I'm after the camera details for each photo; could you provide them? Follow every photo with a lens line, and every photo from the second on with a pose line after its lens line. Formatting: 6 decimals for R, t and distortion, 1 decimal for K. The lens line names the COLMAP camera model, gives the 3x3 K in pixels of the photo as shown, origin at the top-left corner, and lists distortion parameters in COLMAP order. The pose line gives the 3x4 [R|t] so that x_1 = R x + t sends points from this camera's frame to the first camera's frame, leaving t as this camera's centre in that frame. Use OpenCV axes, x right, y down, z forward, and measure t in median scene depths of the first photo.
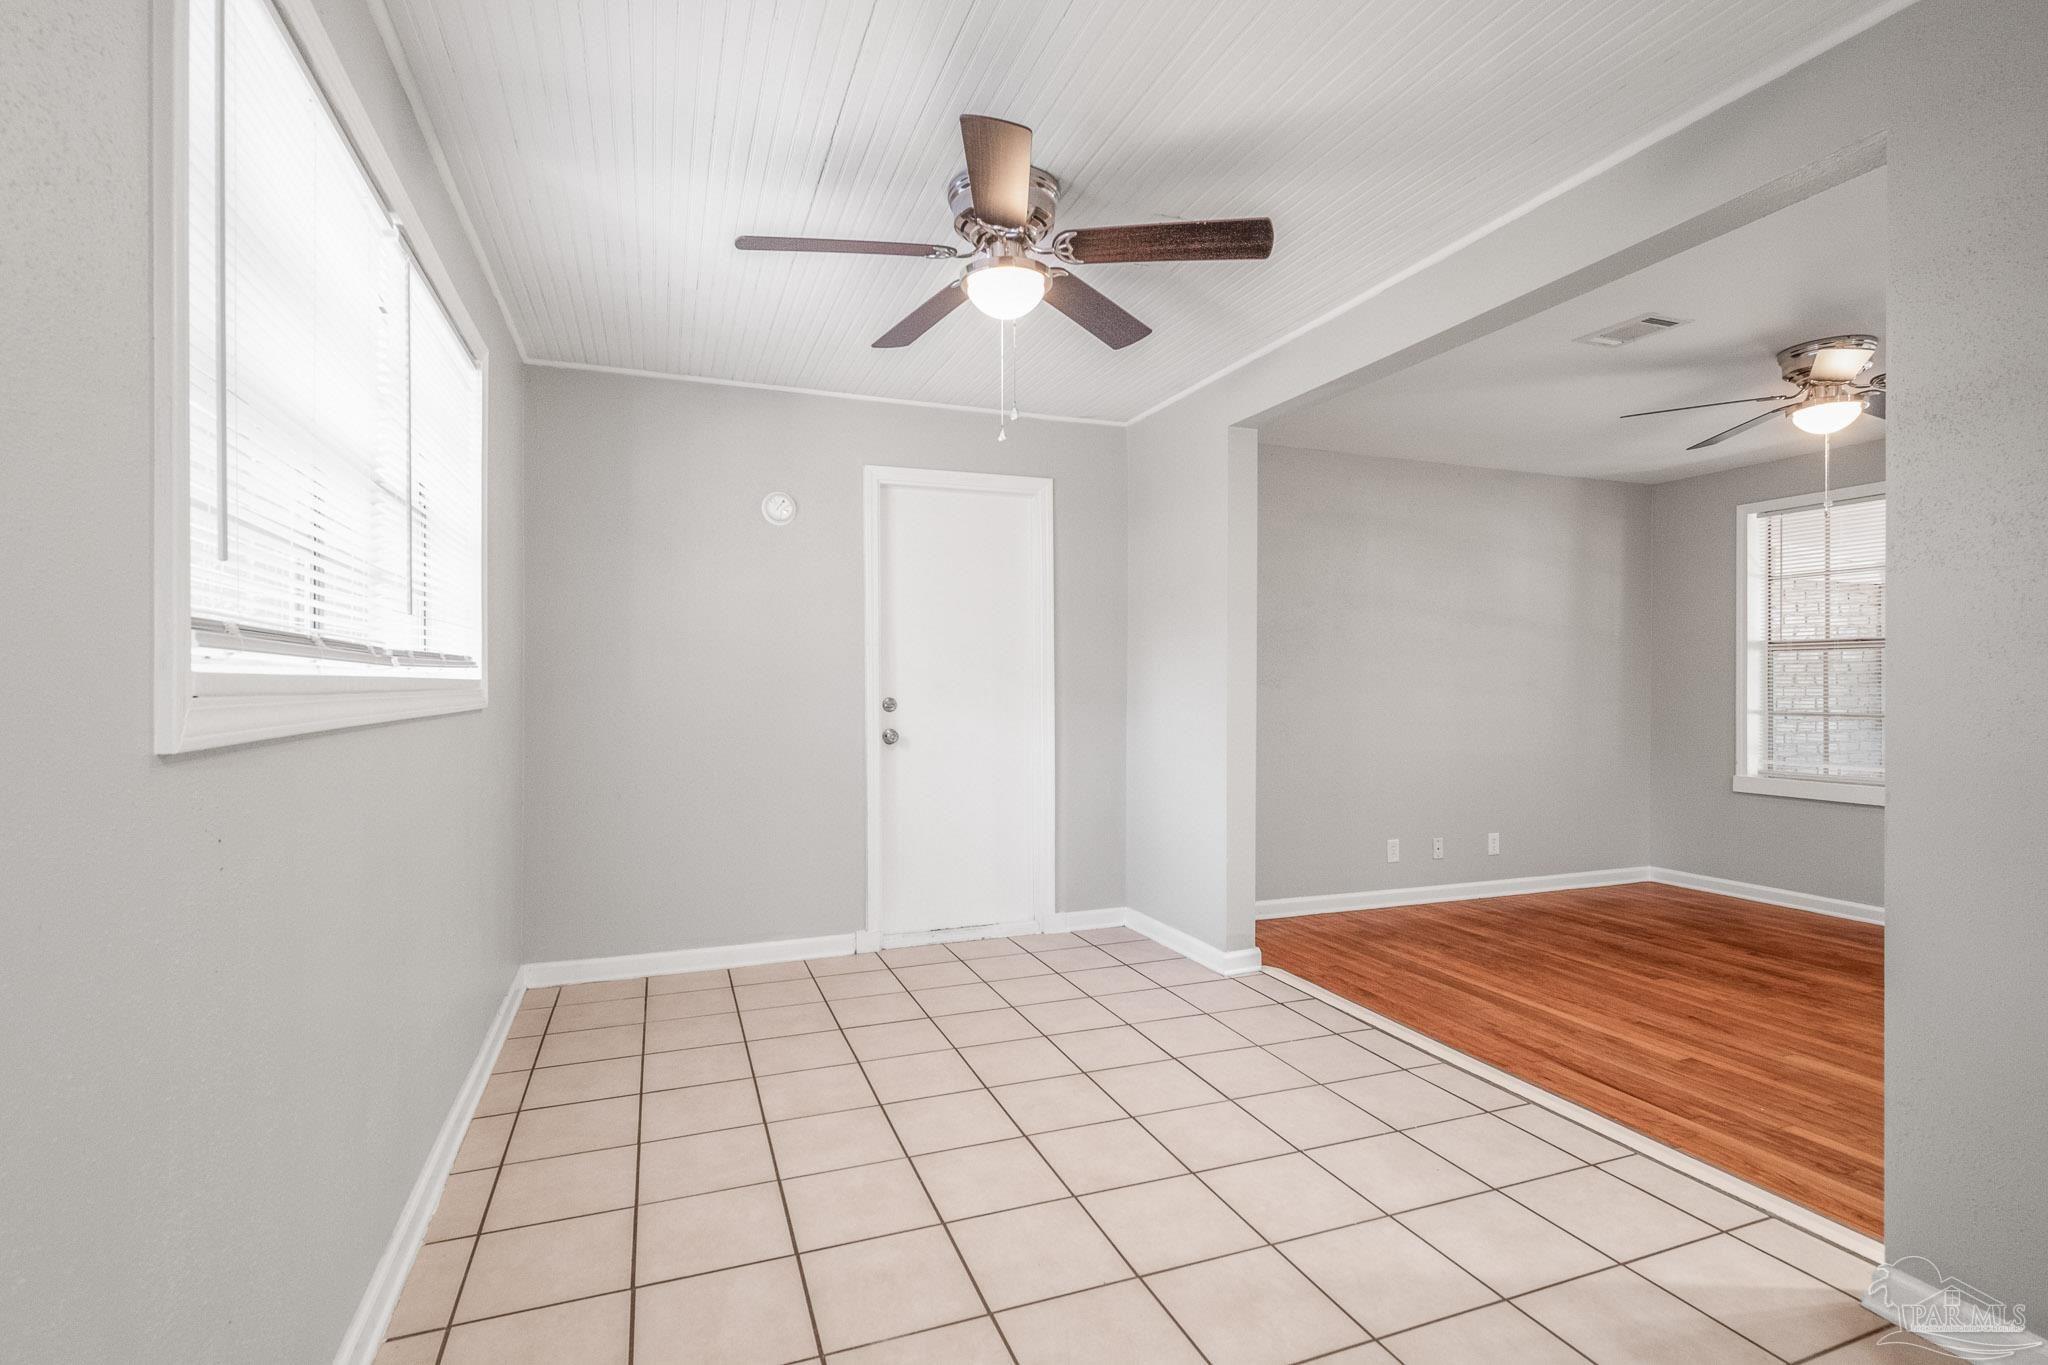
lens RADIAL K [[949.0, 0, 1022.1], [0, 949.0, 688.4], [0, 0, 1]] dist [0.000175, -0.001433]
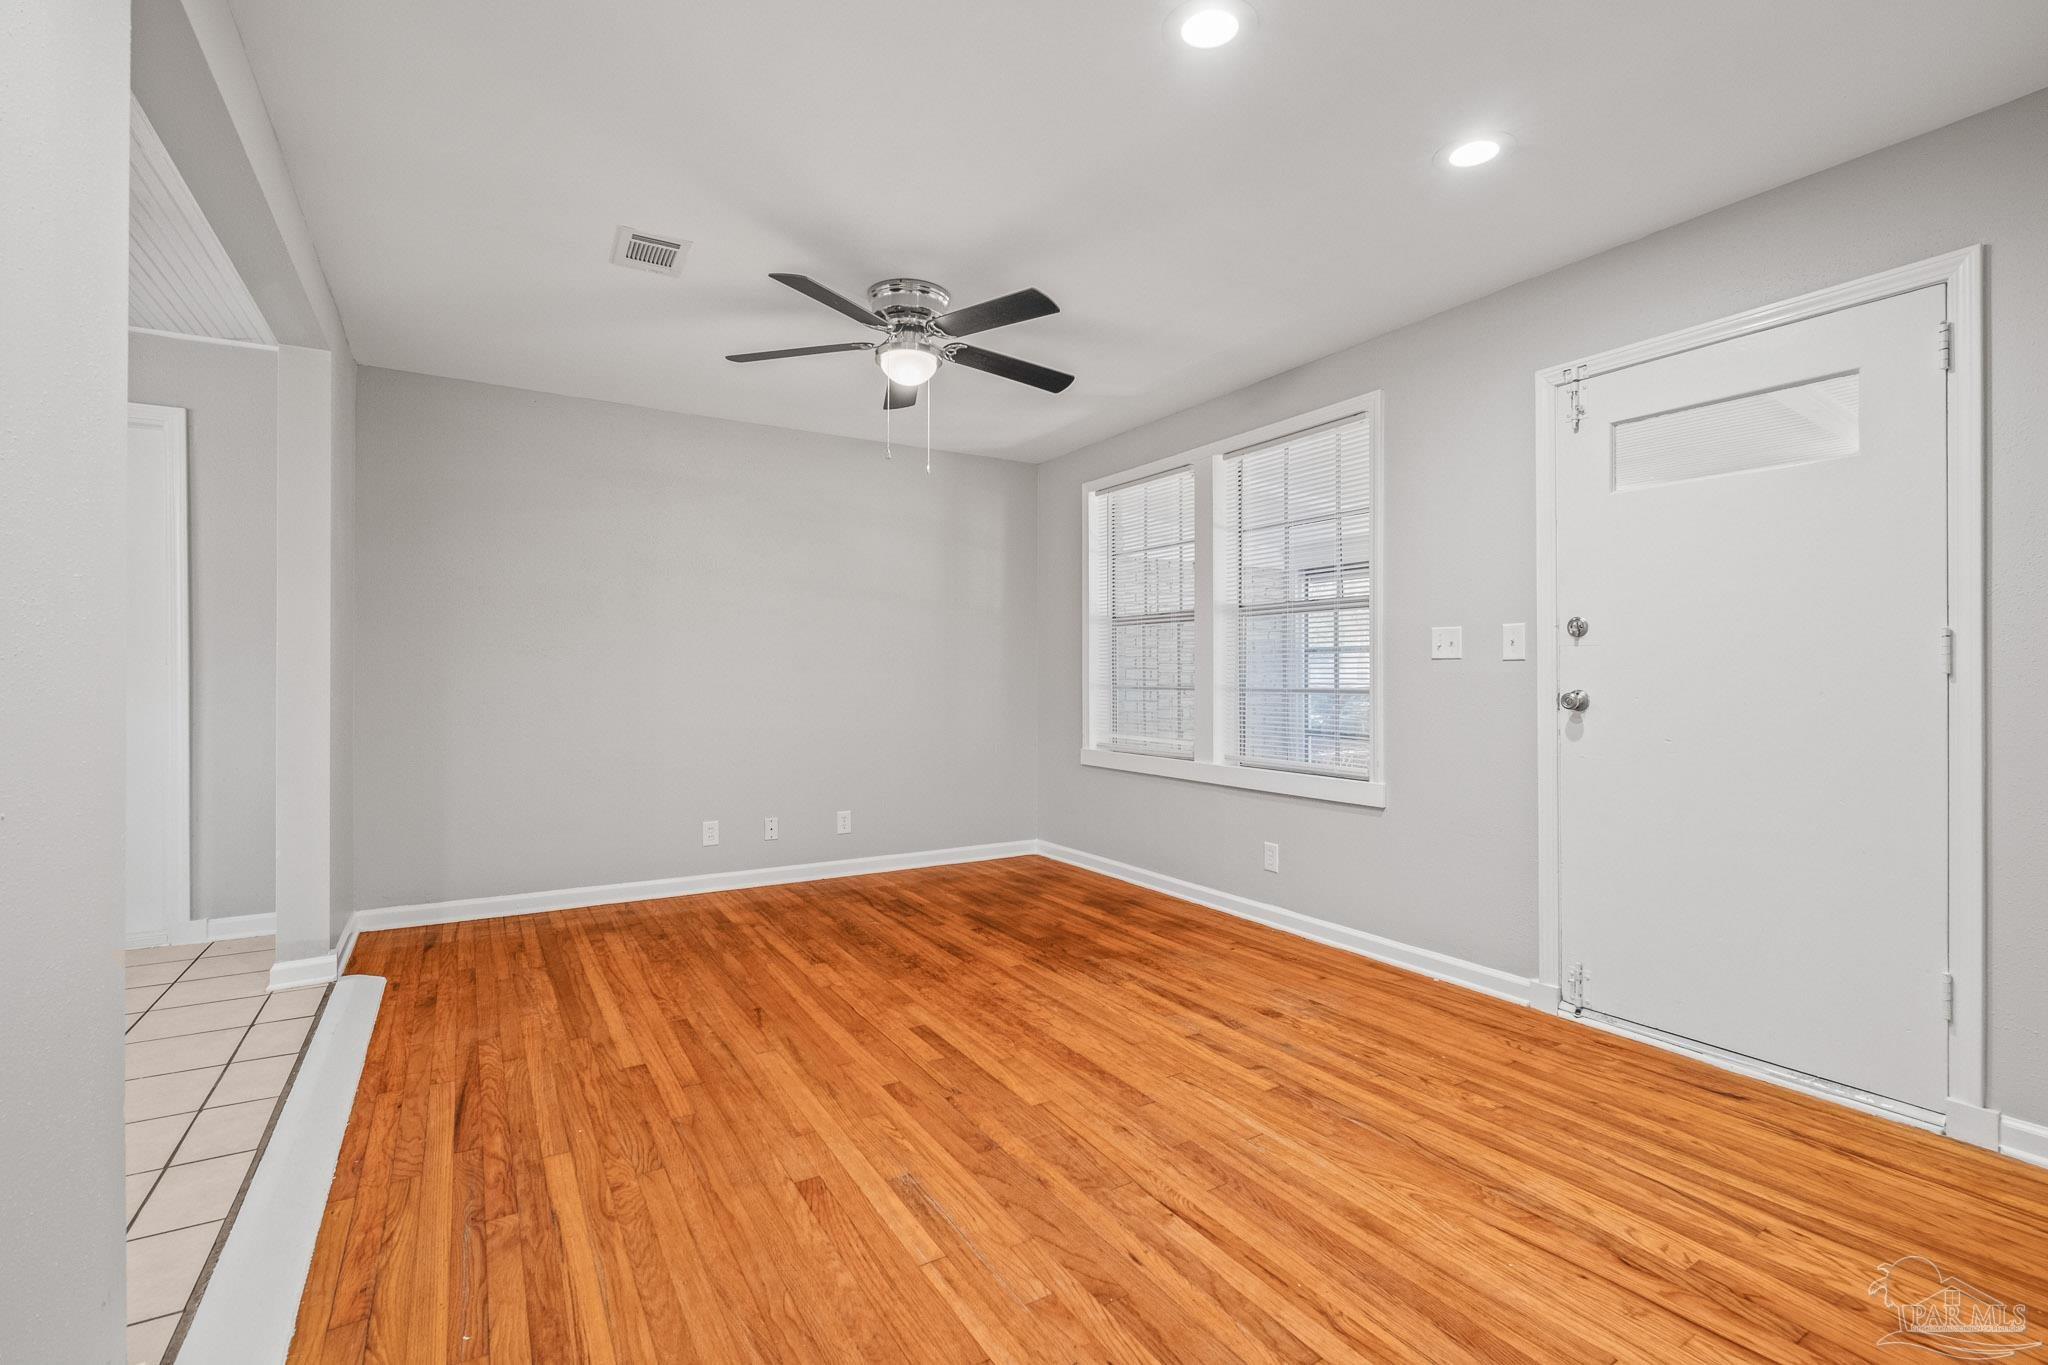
lens RADIAL K [[899.2, 0, 1026.4], [0, 899.2, 672.1], [0, 0, 1]] dist [0.003243, -0.006837]
pose [[0.982113, 0.001906, 0.188281, 0.730342], [-0.000497, 0.999972, -0.007530, 0.024744], [-0.188290, 0.007302, 0.982086, 0.087197]]
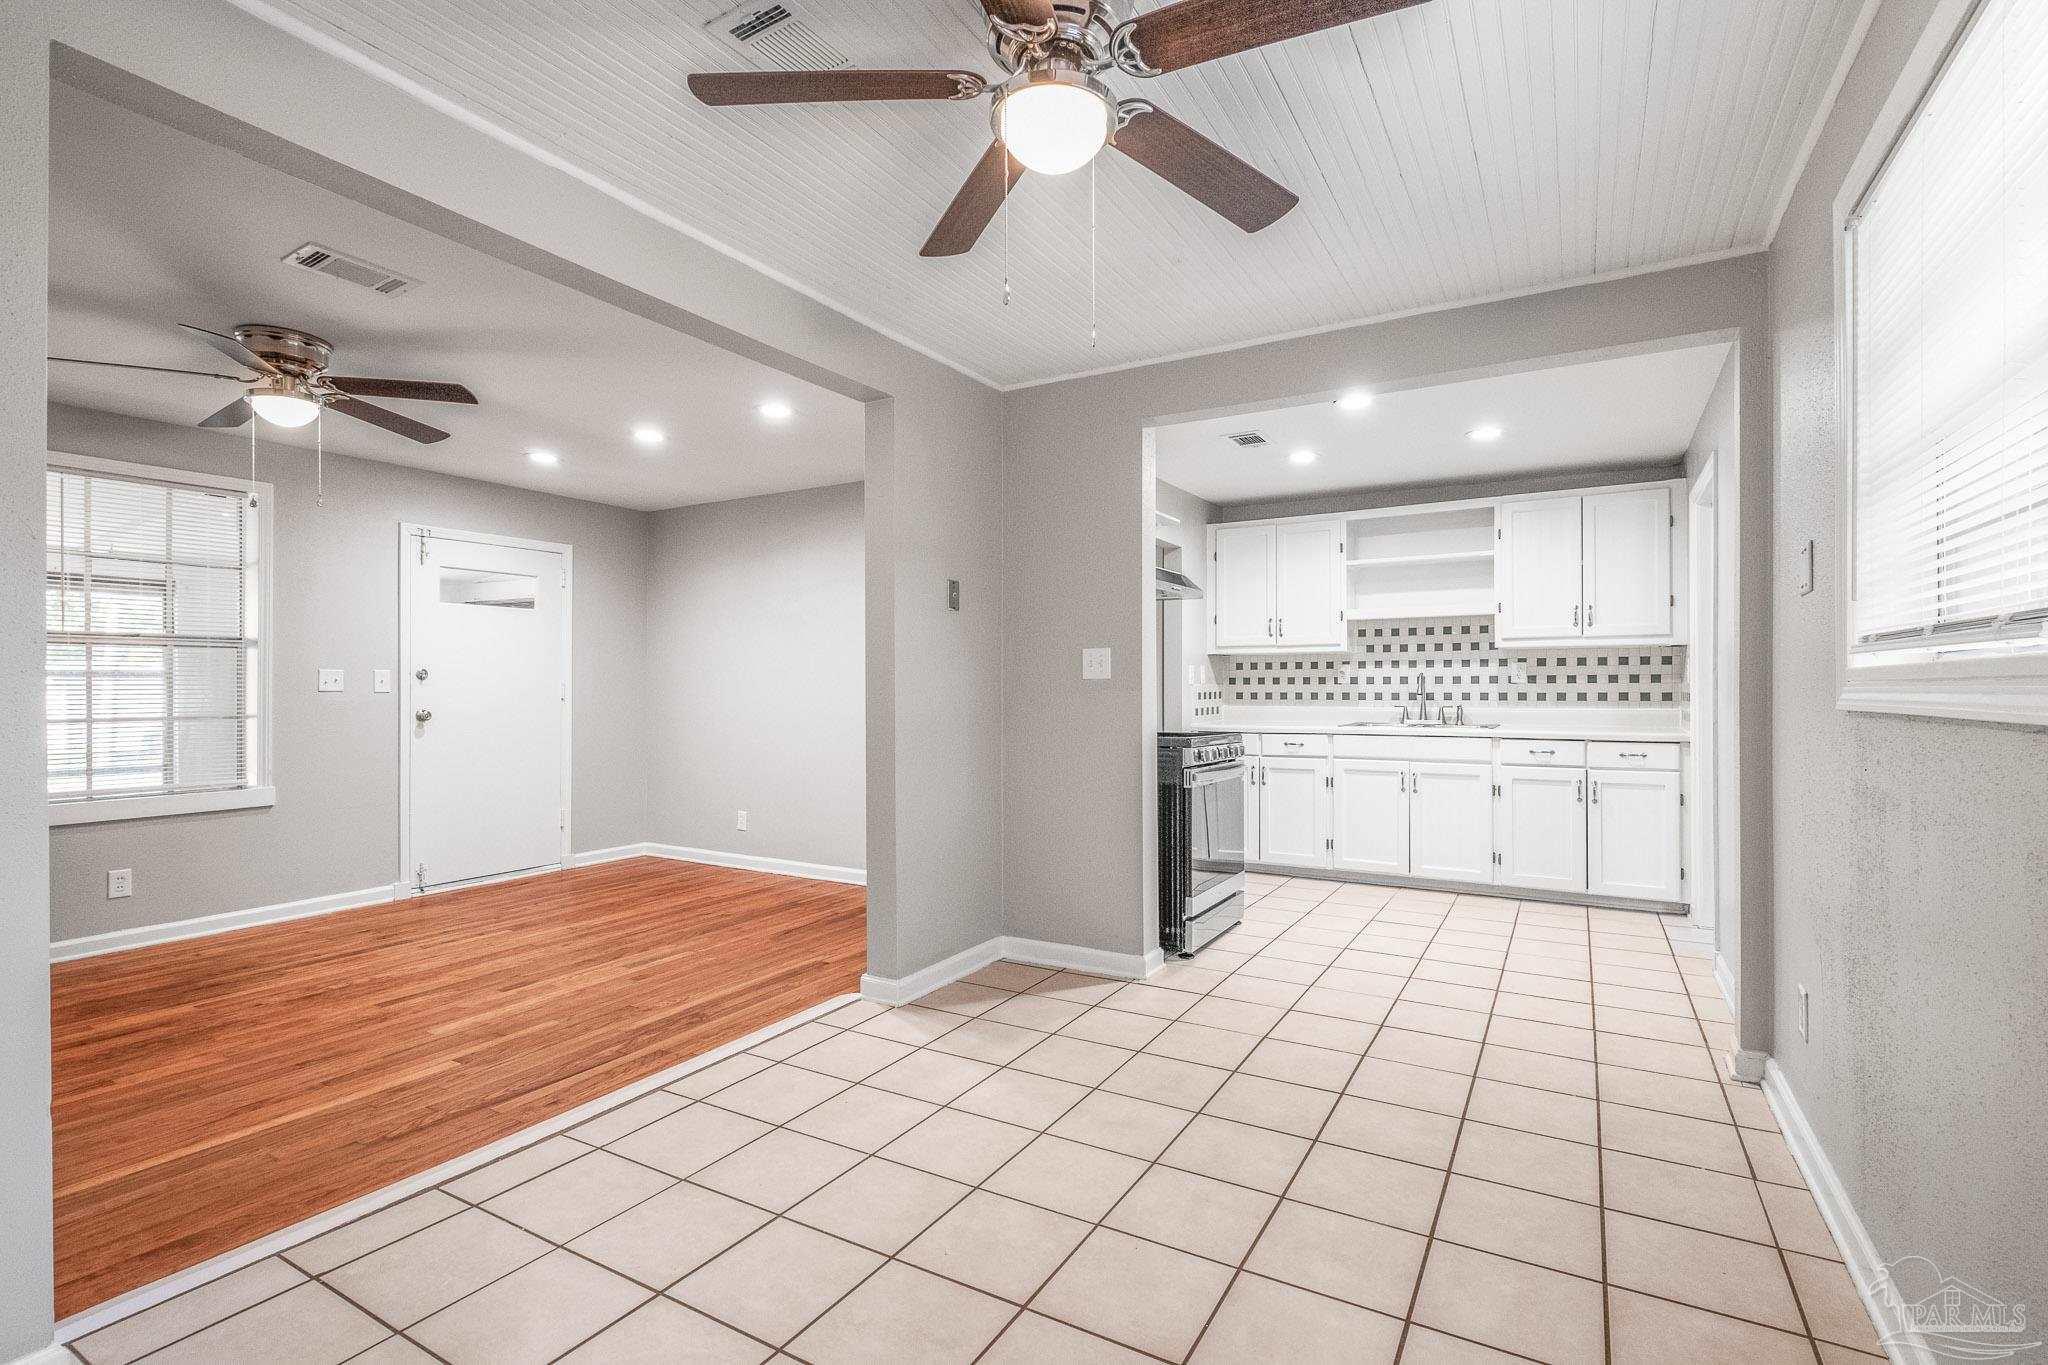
lens RADIAL K [[952.8, 0, 1030.6], [0, 952.8, 686.1], [0, 0, 1]] dist [-0.002722, -0.001484]
pose [[-0.630587, 0.002856, 0.776113, -0.362936], [0.005978, 0.999981, 0.001177, 0.002070], [-0.776096, 0.005381, -0.630592, 0.942258]]
